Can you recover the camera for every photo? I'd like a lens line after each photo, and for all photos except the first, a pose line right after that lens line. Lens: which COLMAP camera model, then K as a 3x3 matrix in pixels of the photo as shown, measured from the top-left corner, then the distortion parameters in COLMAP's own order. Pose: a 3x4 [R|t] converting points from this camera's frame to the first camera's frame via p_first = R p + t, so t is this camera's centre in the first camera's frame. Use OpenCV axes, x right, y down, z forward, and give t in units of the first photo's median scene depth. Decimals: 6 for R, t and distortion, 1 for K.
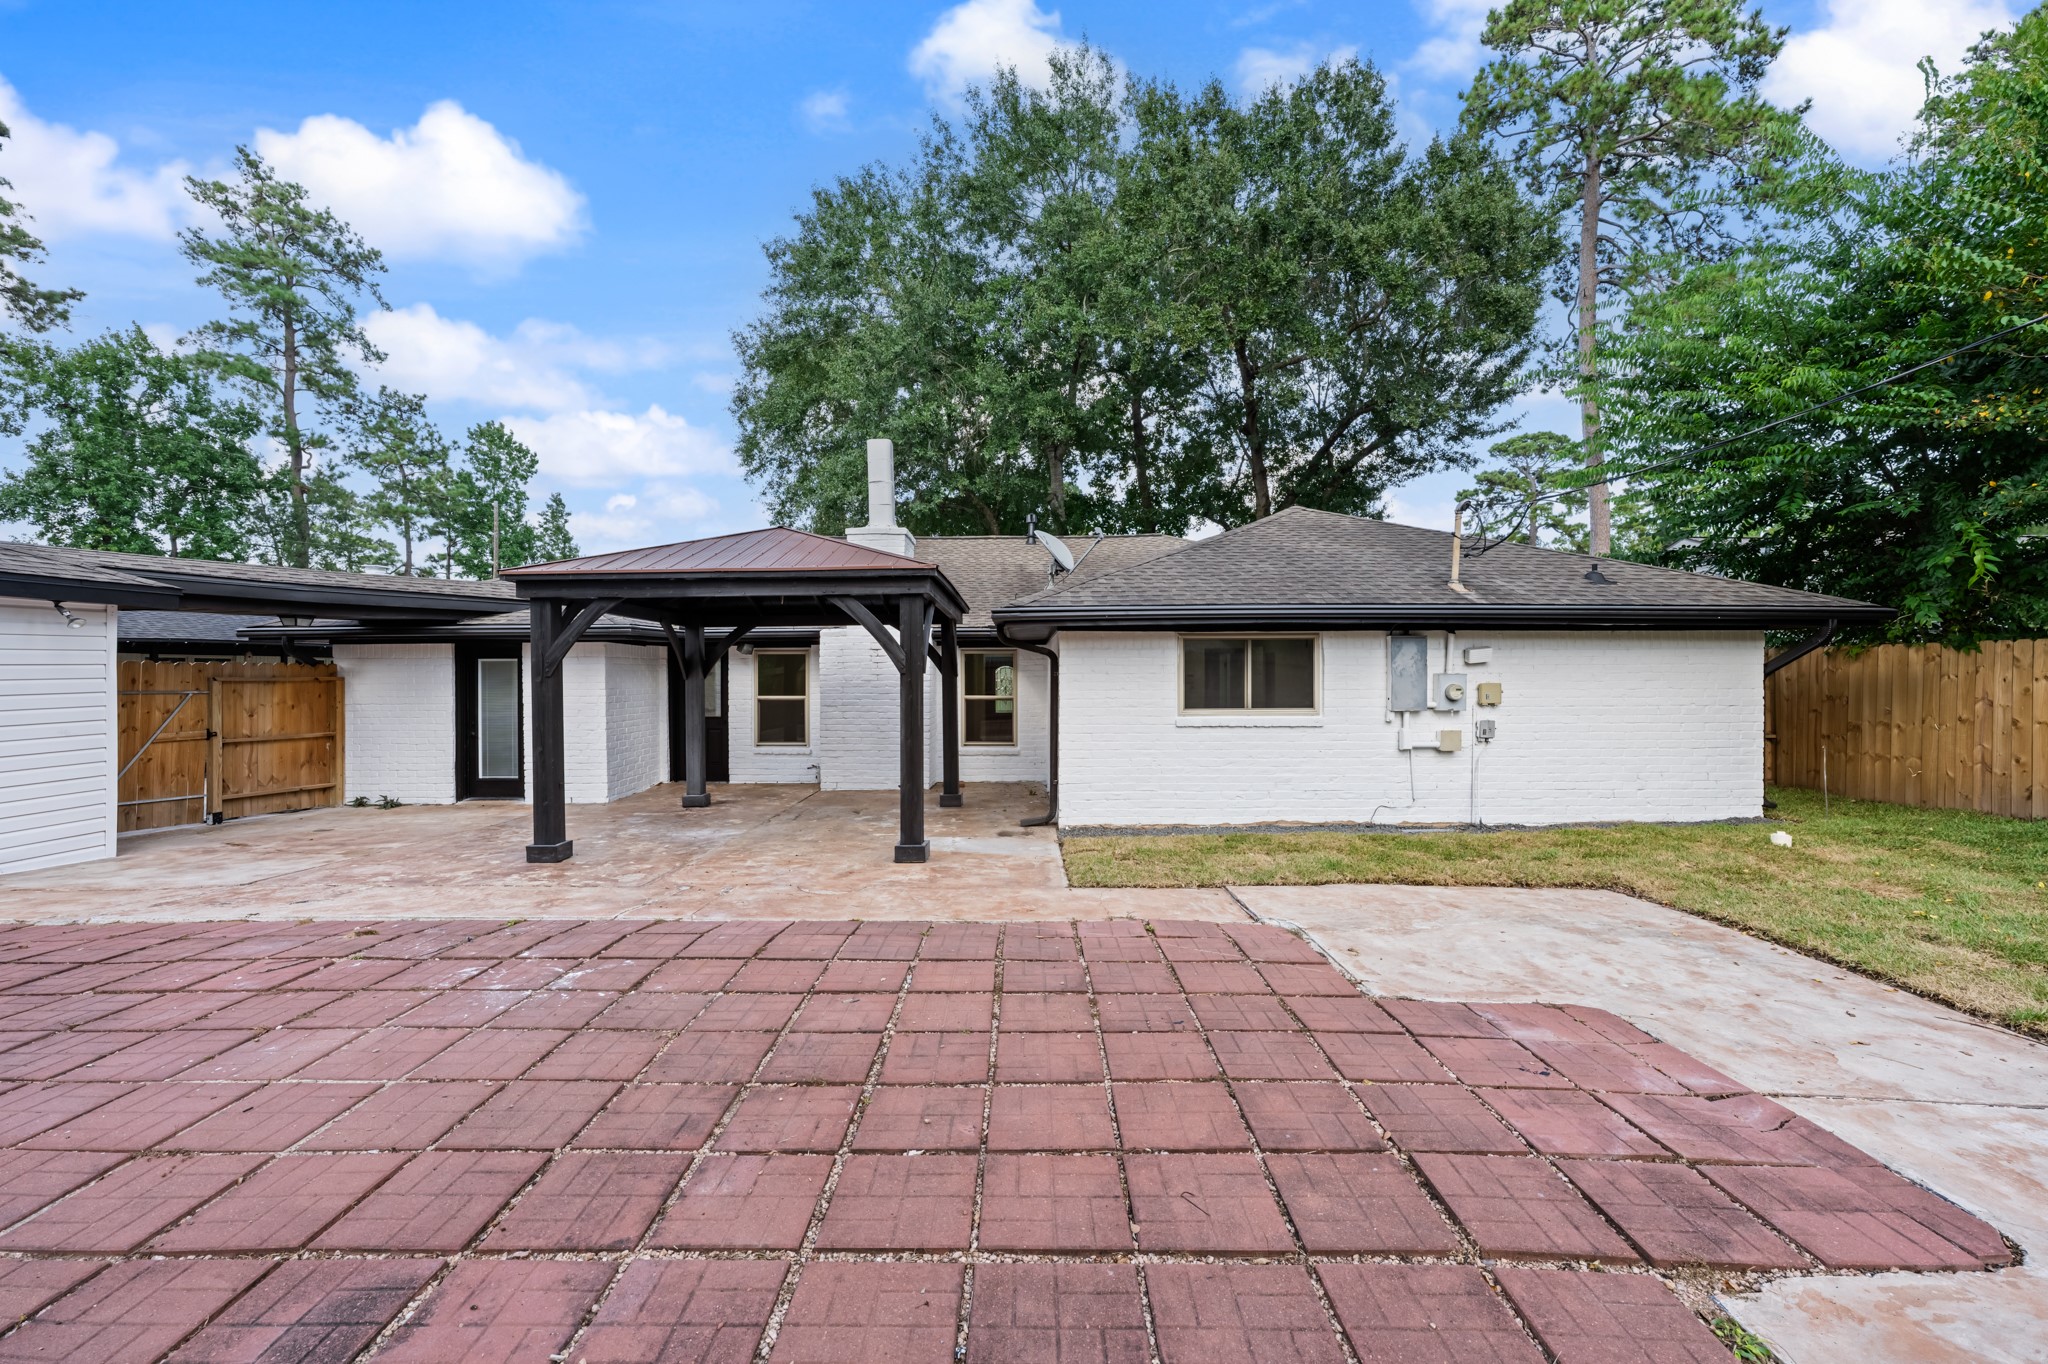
lens RADIAL K [[814.9, 0, 1024.3], [0, 814.9, 696.7], [0, 0, 1]] dist [-0.033168, 0.014802]
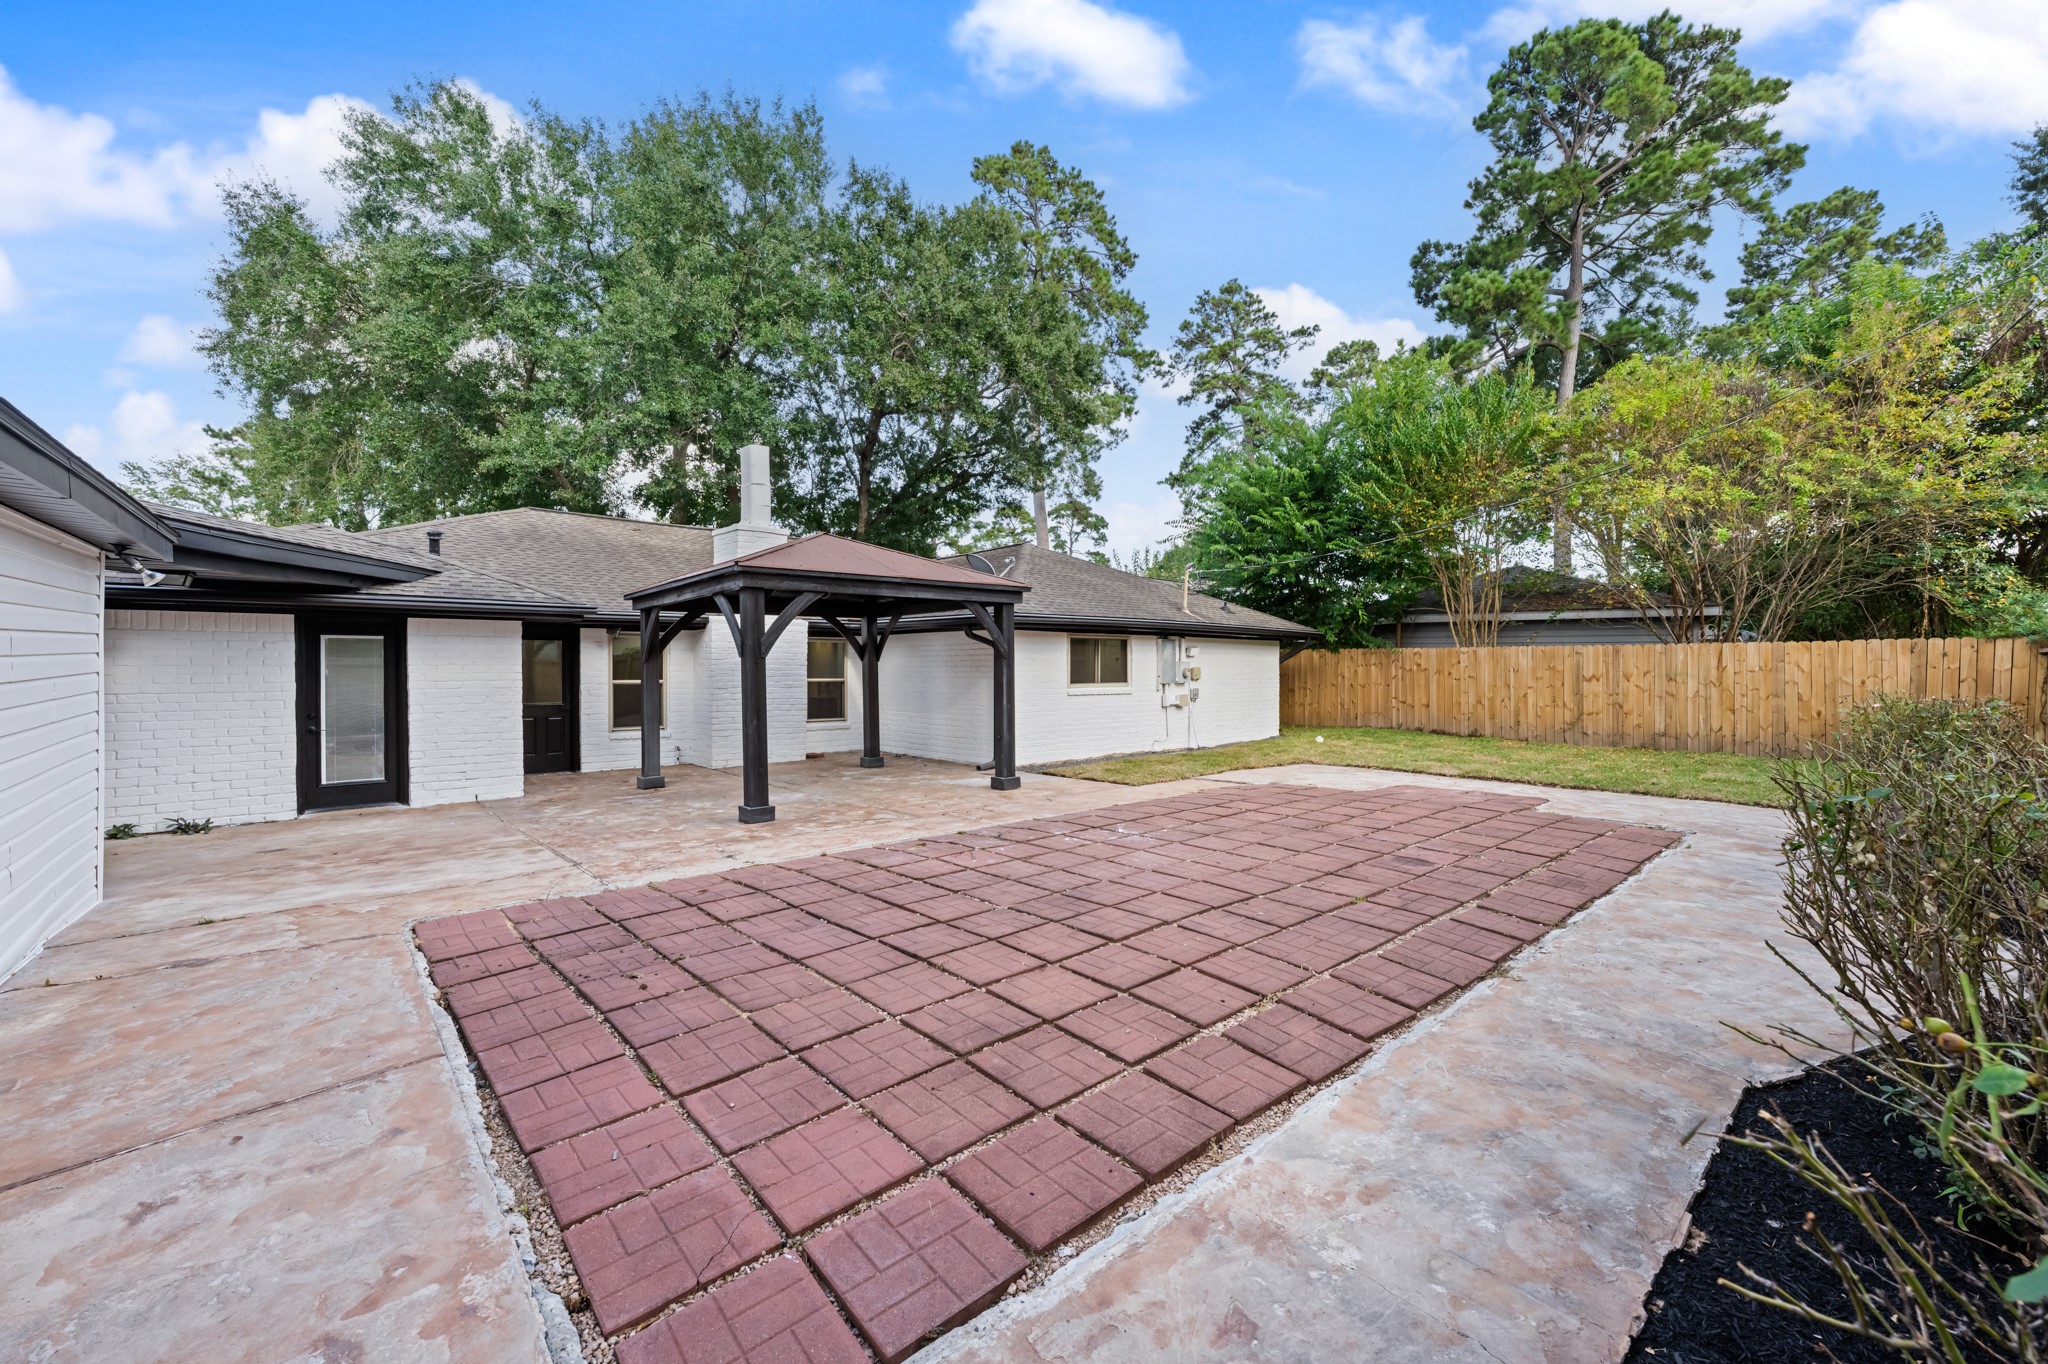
lens RADIAL K [[814.9, 0, 1020.6], [0, 814.9, 676.8], [0, 0, 1]] dist [-0.033168, 0.014802]
pose [[0.747665, -0.004571, 0.664061, -0.253875], [0.012812, 0.999889, -0.007544, 0.003564], [-0.663953, 0.014148, 0.747640, -0.019670]]
